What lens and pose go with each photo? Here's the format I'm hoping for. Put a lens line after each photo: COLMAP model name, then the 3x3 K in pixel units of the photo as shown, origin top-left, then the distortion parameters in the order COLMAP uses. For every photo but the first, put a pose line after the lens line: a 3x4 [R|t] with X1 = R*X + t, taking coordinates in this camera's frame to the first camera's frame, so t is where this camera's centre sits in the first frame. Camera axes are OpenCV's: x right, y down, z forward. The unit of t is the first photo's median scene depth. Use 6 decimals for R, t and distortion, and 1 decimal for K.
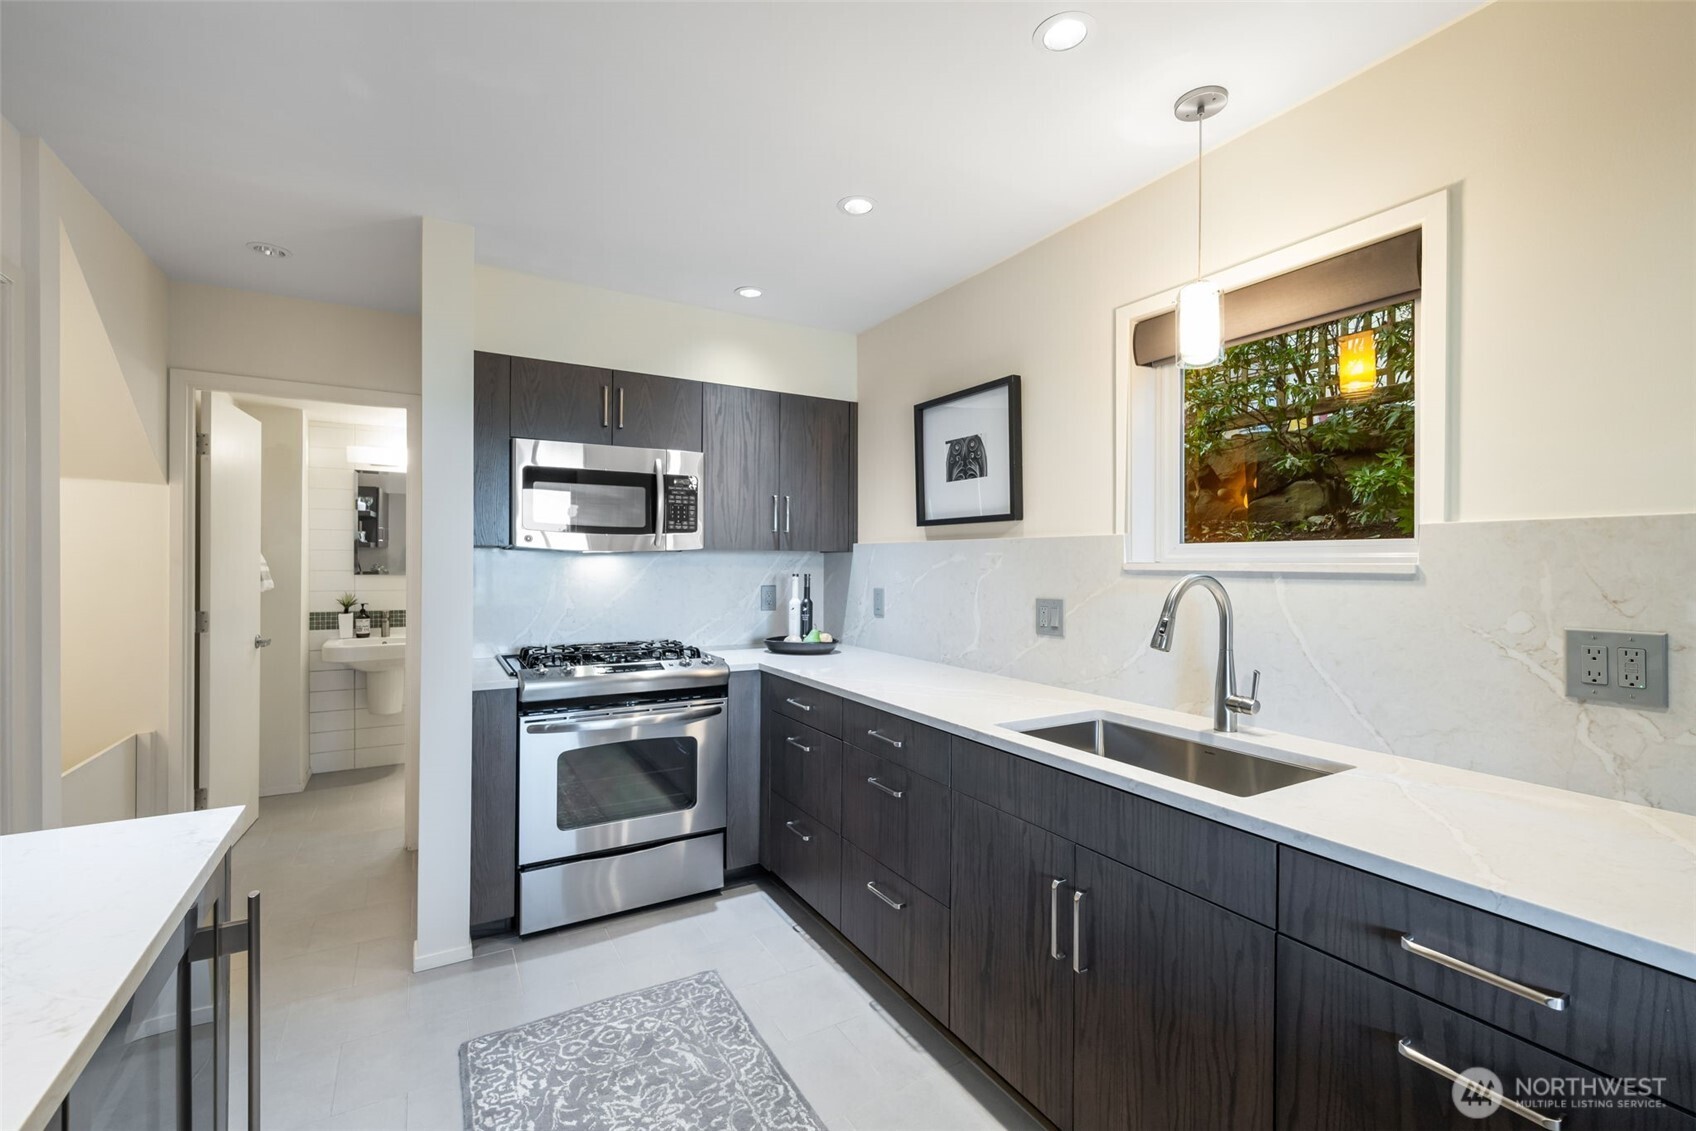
lens RADIAL K [[700.4, 0, 848.0], [0, 700.4, 565.5], [0, 0, 1]] dist [0.001131, 0.000283]
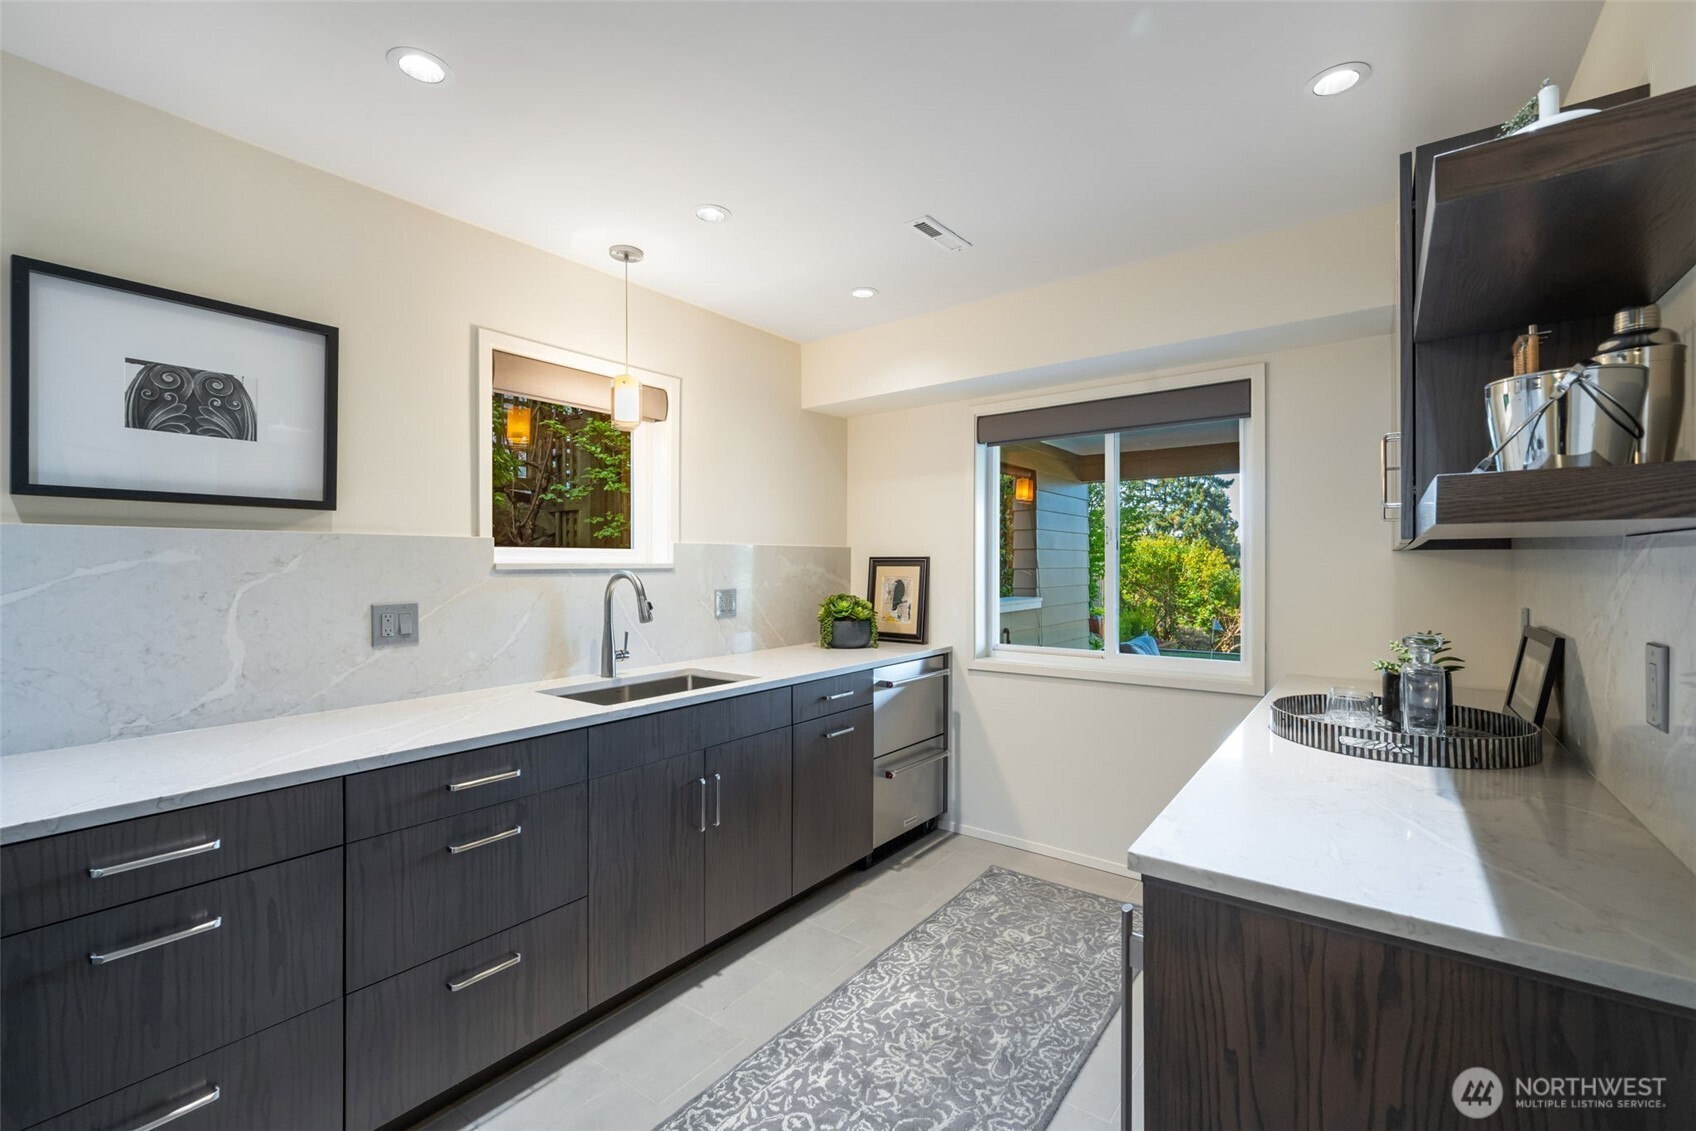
lens RADIAL K [[700.4, 0, 848.0], [0, 700.4, 565.5], [0, 0, 1]] dist [0.001131, 0.000283]
pose [[-0.357180, -0.012174, 0.933956, -0.813858], [0.000460, 0.999913, 0.013210, -0.013994], [-0.934035, 0.005148, -0.357143, 0.847553]]
